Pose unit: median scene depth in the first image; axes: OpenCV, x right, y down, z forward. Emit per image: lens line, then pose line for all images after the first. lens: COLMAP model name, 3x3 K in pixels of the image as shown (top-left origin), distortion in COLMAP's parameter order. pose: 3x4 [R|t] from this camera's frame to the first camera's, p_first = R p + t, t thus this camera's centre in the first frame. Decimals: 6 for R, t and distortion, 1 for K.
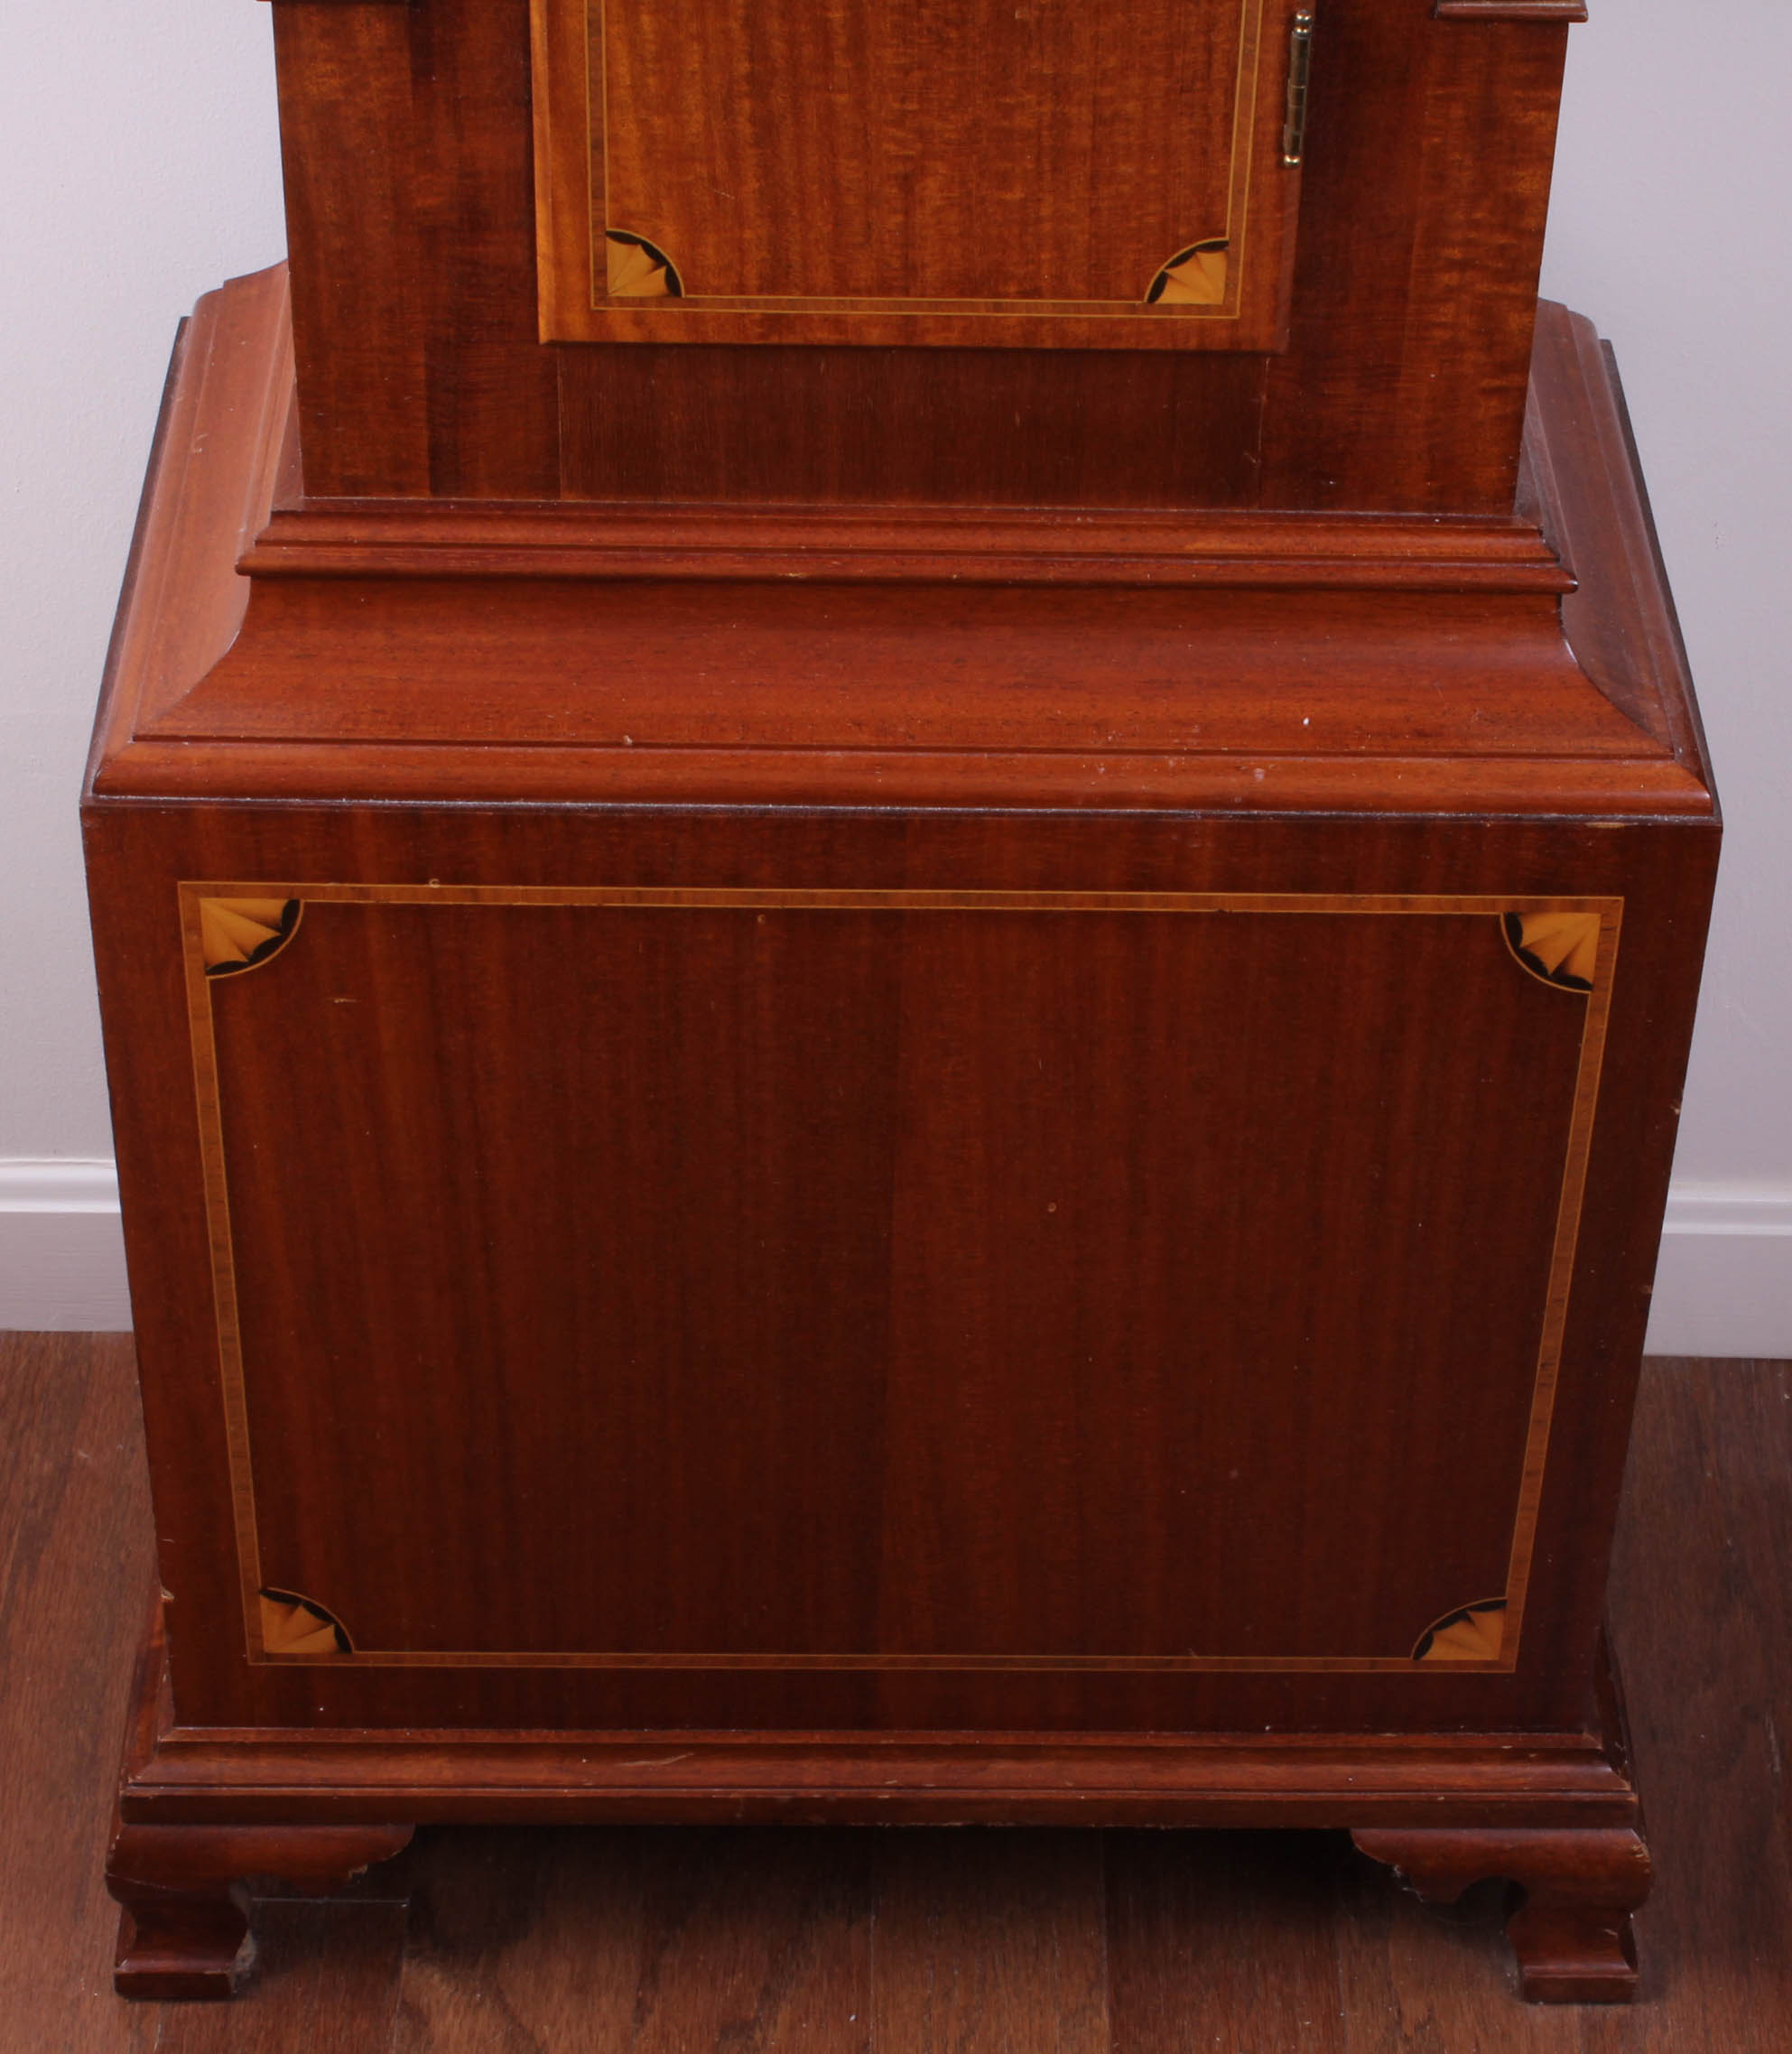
lens RADIAL K [[5056.5, 0, 896.0], [0, 5056.5, 1027.0], [0, 0, 1]] dist [-0.033808, 0.113185]
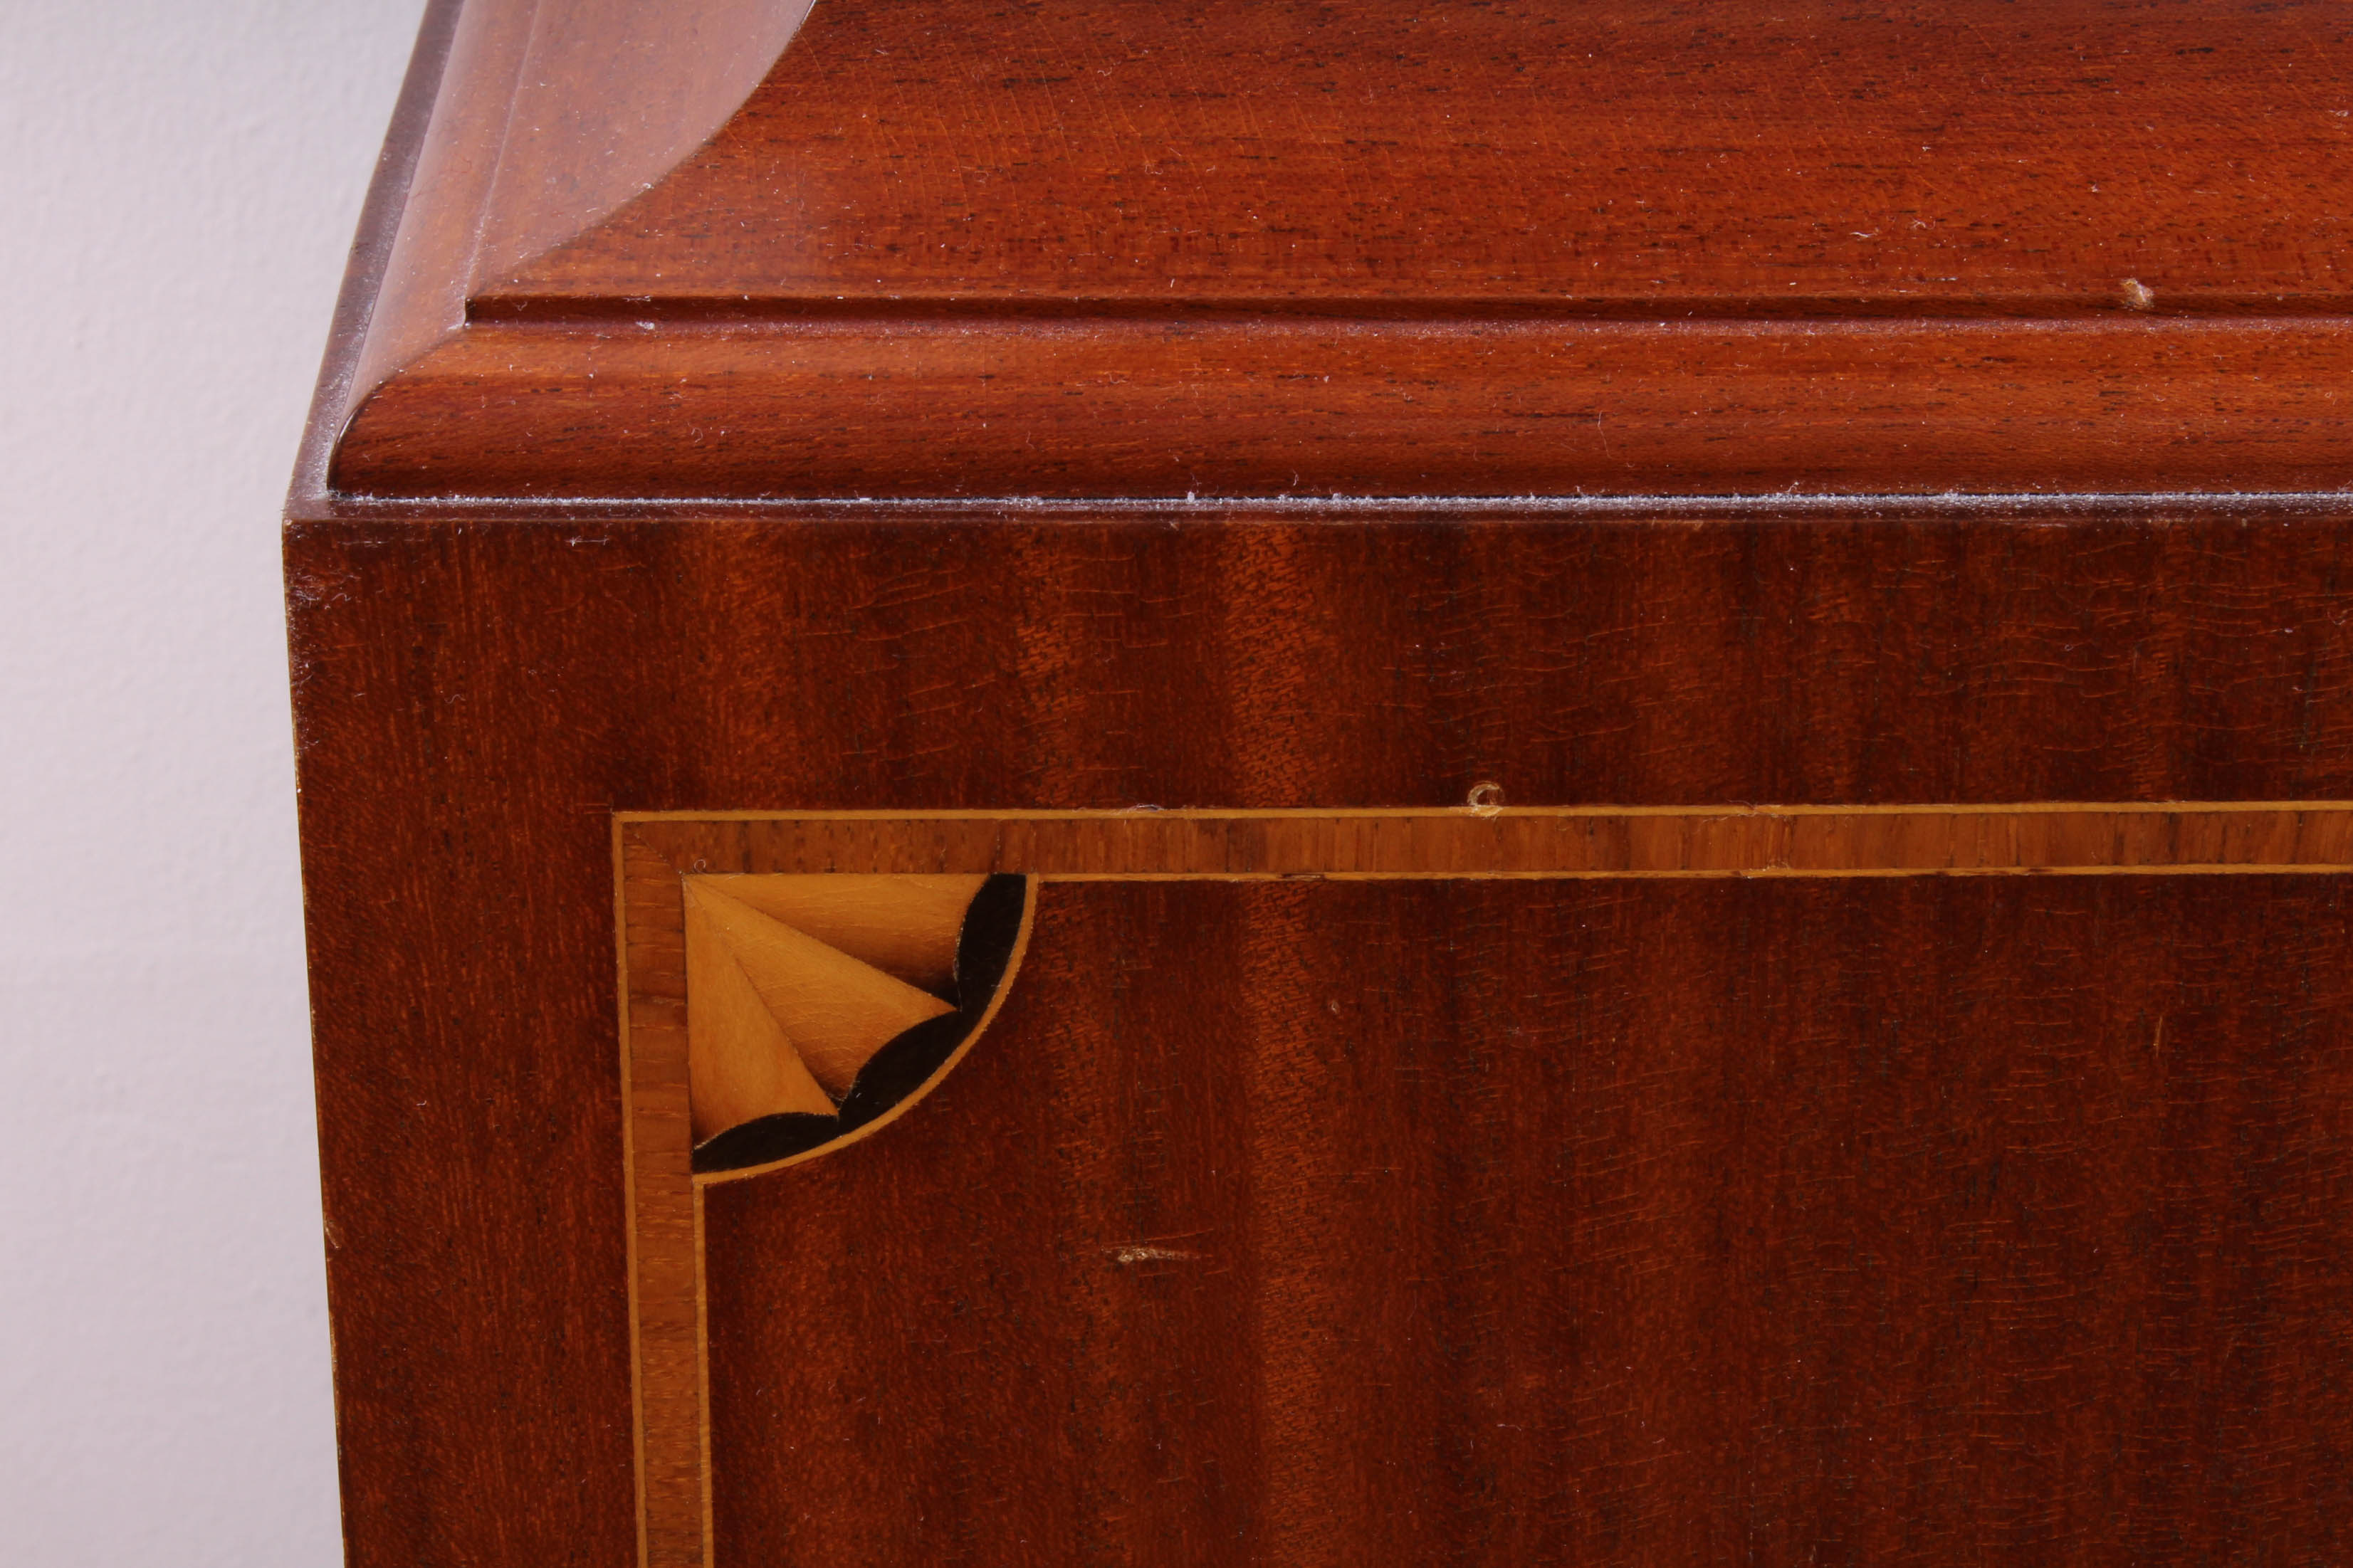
lens RADIAL K [[5823.8, 0, 1176.5], [0, 5823.8, 784.0], [0, 0, 1]] dist [0.068537, 0.202359]
pose [[0.999586, -0.022526, 0.017900, -0.115912], [0.026246, 0.968806, -0.246425, 0.054166], [-0.011791, 0.246793, 0.968996, 0.673377]]
